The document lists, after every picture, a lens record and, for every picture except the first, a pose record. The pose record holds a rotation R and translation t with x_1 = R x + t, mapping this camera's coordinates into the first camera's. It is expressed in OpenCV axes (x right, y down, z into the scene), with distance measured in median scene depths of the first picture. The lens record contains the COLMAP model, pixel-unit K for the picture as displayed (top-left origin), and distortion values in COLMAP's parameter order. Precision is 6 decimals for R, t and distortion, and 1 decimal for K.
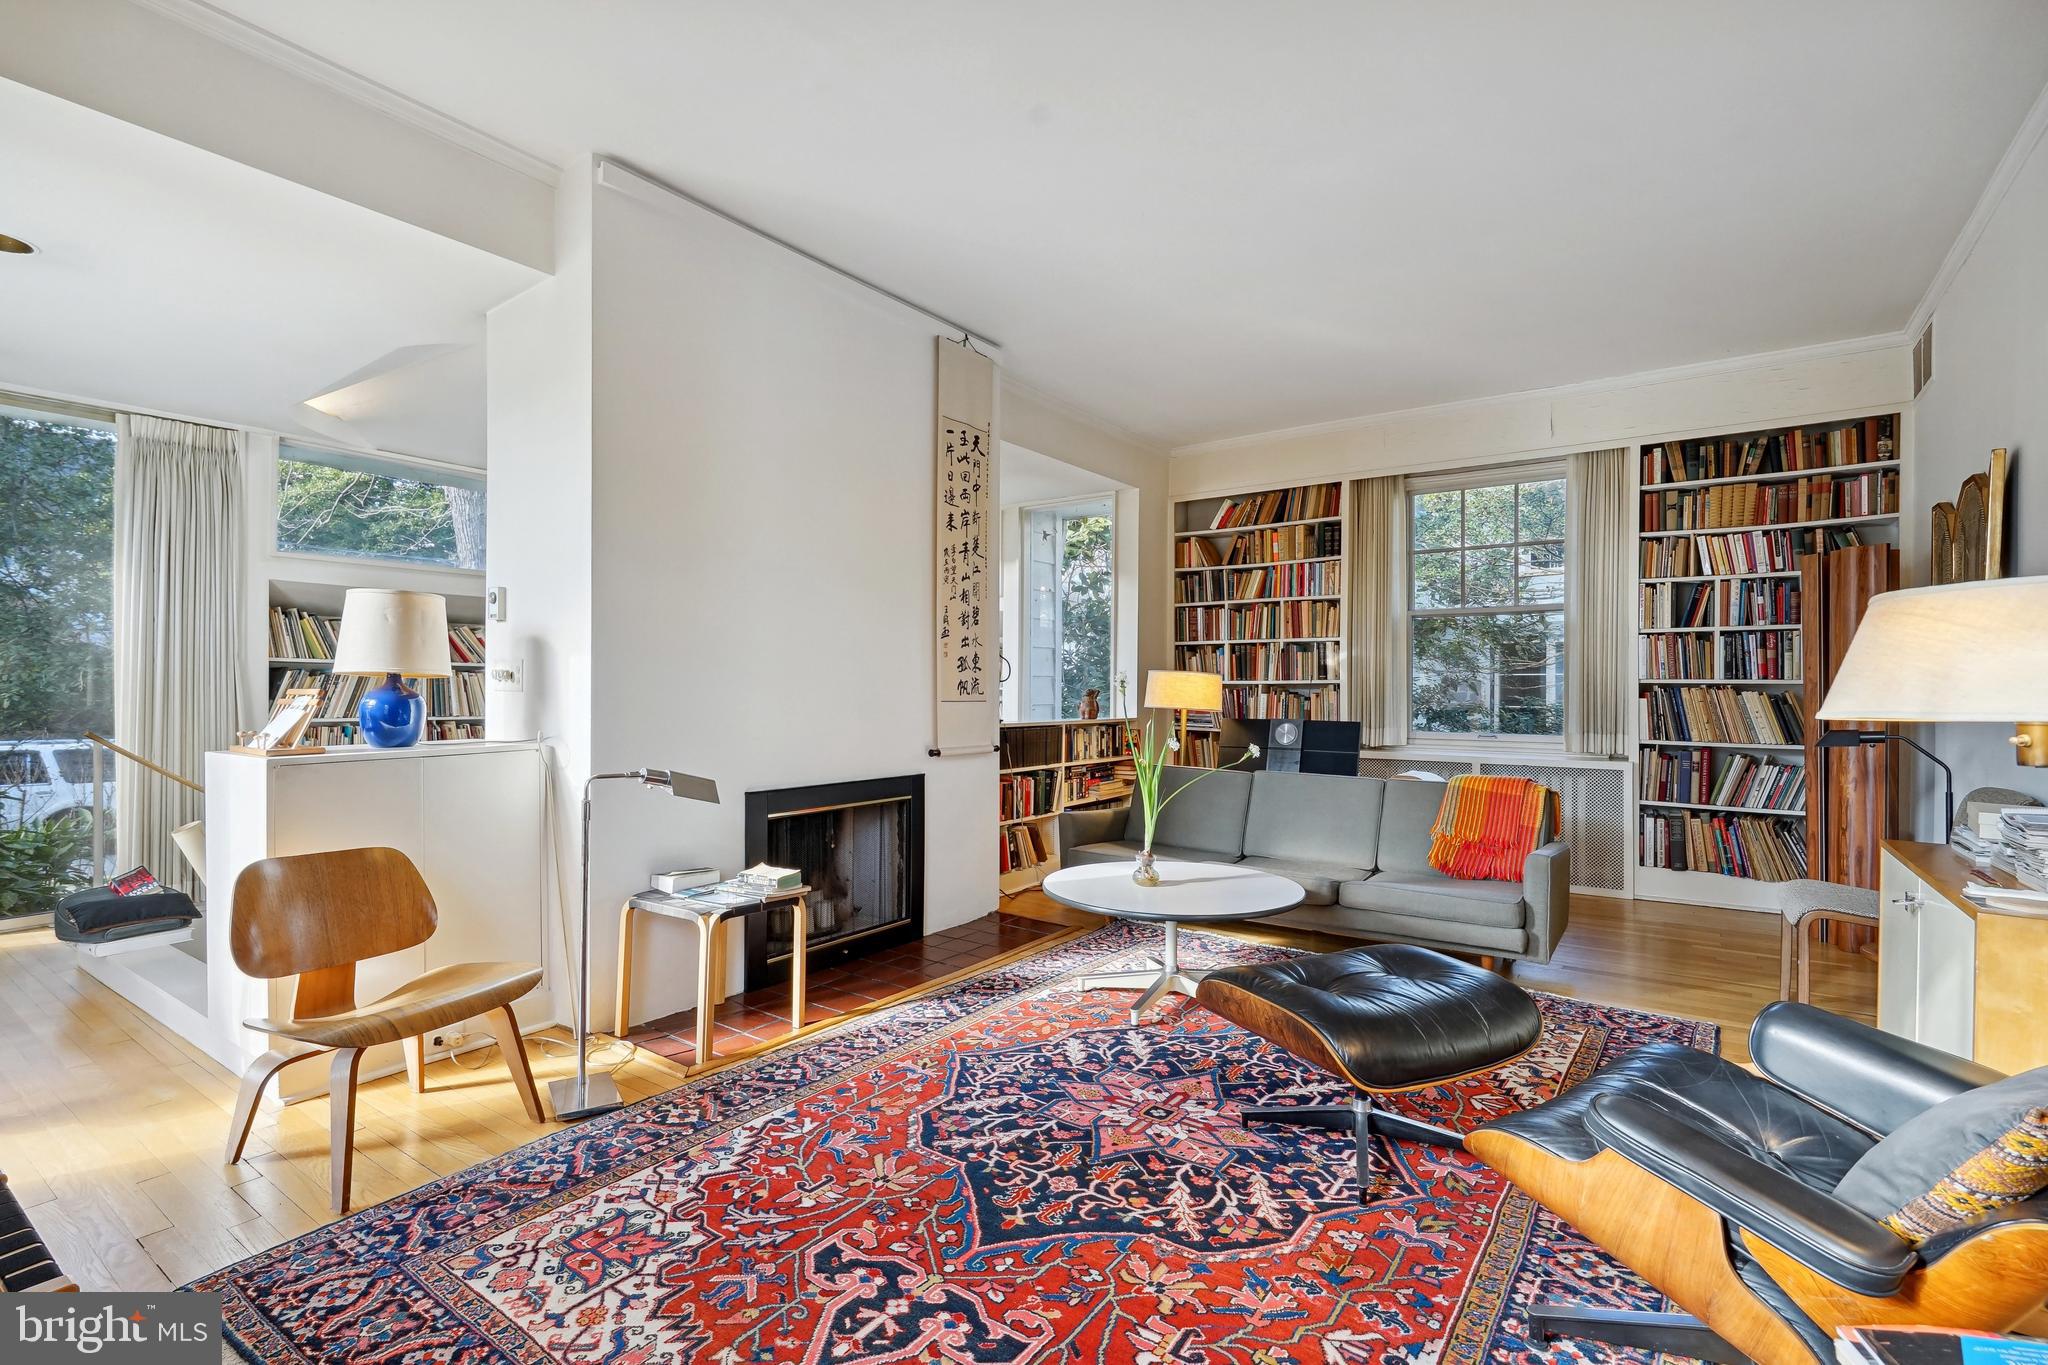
lens RADIAL K [[940.6, 0, 1020.2], [0, 940.6, 689.0], [0, 0, 1]] dist [-0.004315, 0.000756]
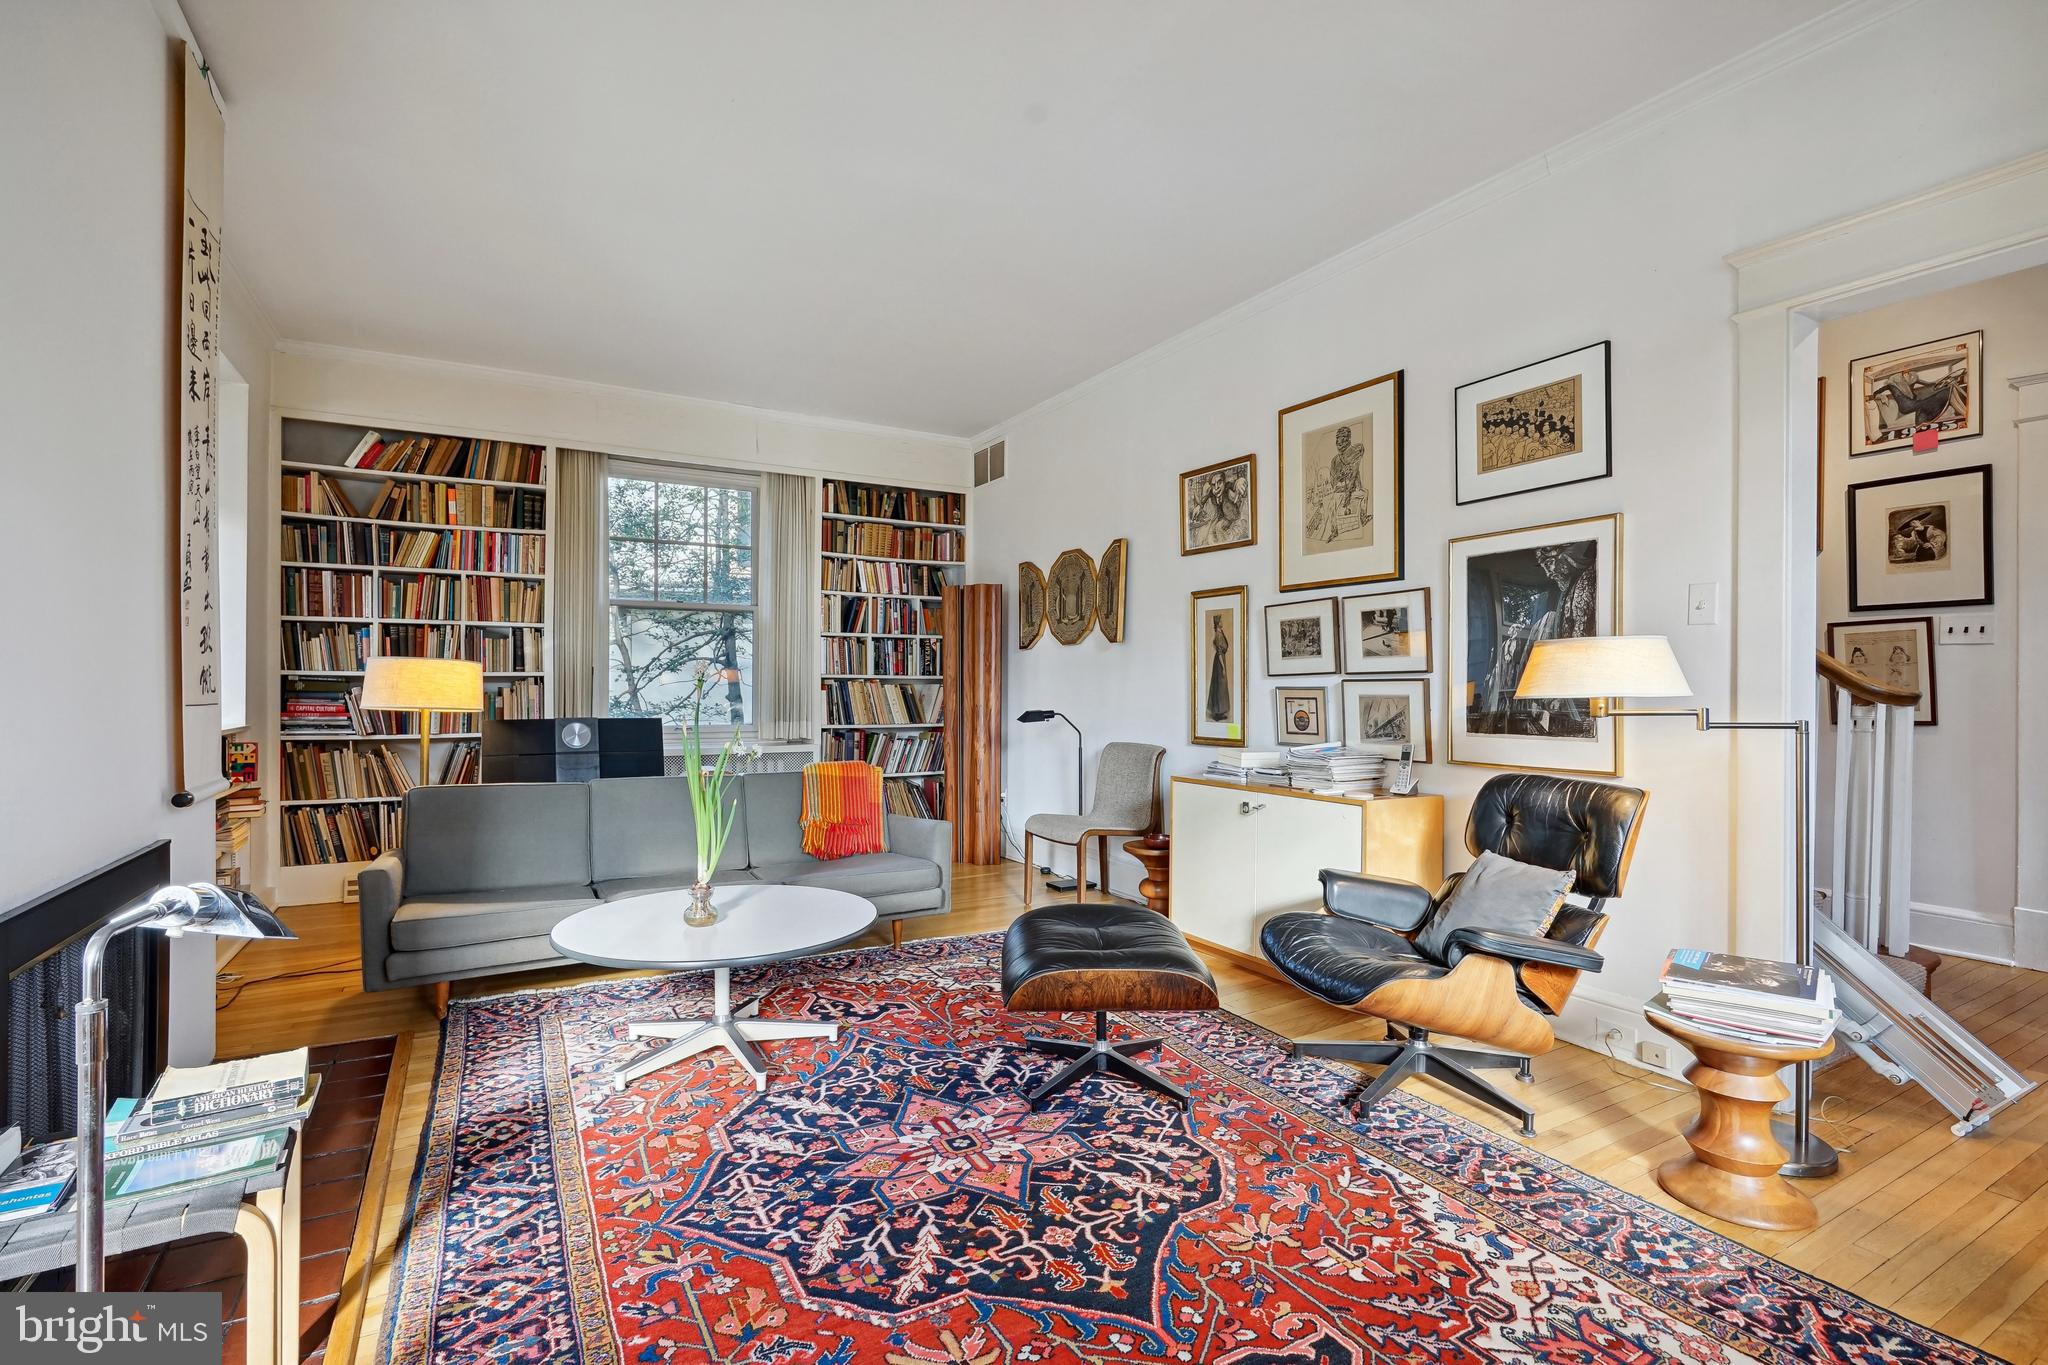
lens RADIAL K [[940.6, 0, 1020.2], [0, 940.6, 689.0], [0, 0, 1]] dist [-0.004315, 0.000756]
pose [[0.414004, -0.007132, 0.910247, -0.538622], [0.000080, 0.999970, 0.007799, -0.001693], [-0.910275, -0.003156, 0.413992, 0.458265]]
